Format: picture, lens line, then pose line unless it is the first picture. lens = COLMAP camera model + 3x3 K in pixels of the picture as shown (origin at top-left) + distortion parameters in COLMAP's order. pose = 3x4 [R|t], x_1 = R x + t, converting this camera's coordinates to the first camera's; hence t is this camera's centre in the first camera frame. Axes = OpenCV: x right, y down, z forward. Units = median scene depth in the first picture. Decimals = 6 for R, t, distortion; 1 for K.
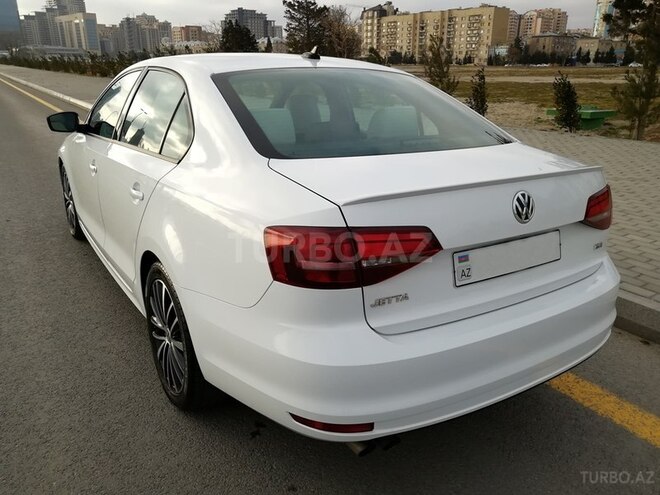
lens RADIAL K [[528.2, 0, 330.0], [0, 528.2, 247.5], [0, 0, 1]] dist [0.004286, 0.017112]
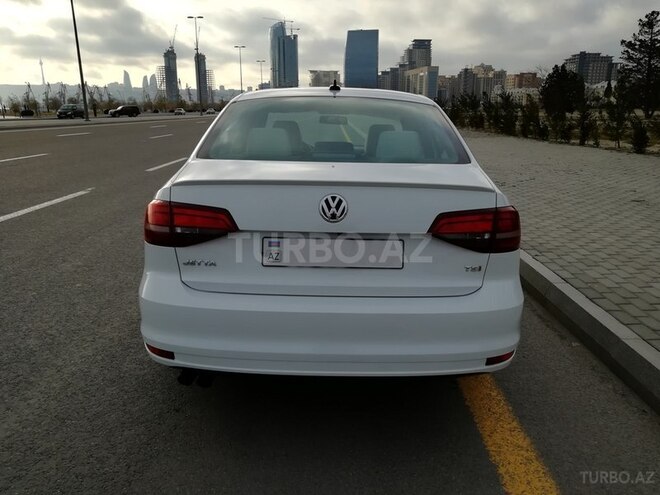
lens RADIAL K [[528.2, 0, 330.0], [0, 528.2, 247.5], [0, 0, 1]] dist [0.004286, 0.017112]
pose [[0.836954, 0.131256, -0.531301, 0.977869], [-0.173421, 0.984391, -0.029998, 0.041185], [0.519070, 0.117245, 0.846652, 0.050762]]
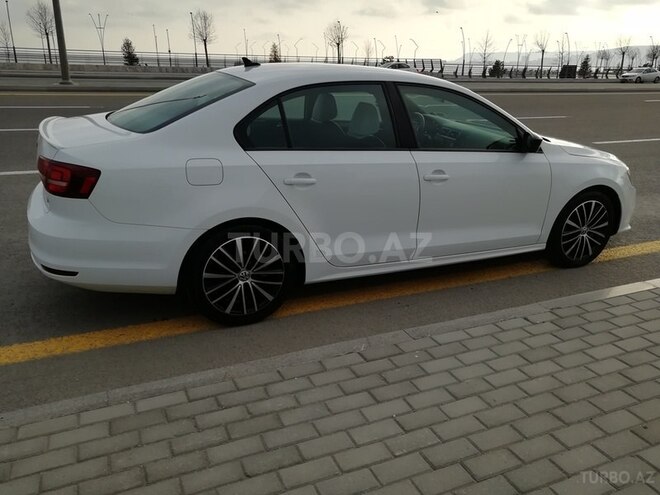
lens RADIAL K [[528.2, 0, 330.0], [0, 528.2, 247.5], [0, 0, 1]] dist [0.004286, 0.017112]
pose [[-0.145853, 0.318606, -0.936599, 2.108290], [-0.350973, 0.868479, 0.350089, -0.766673], [0.924957, 0.379783, -0.014848, 2.137976]]
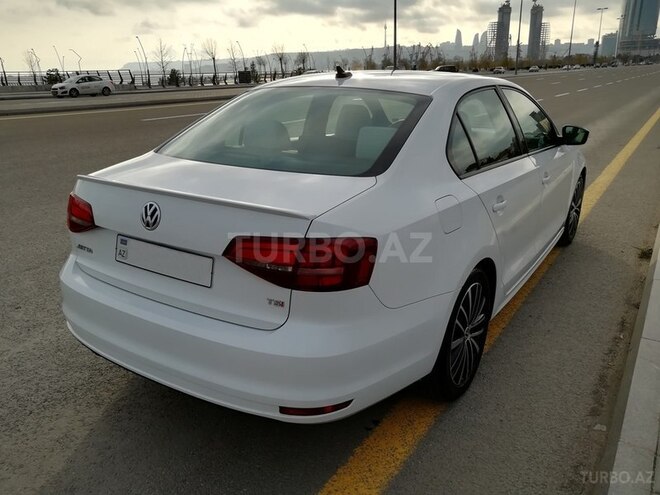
lens RADIAL K [[528.2, 0, 330.0], [0, 528.2, 247.5], [0, 0, 1]] dist [0.004286, 0.017112]
pose [[0.414887, 0.273267, -0.867867, 1.538812], [-0.276623, 0.946566, 0.165806, -0.308844], [0.866803, 0.171282, 0.468310, 0.819638]]
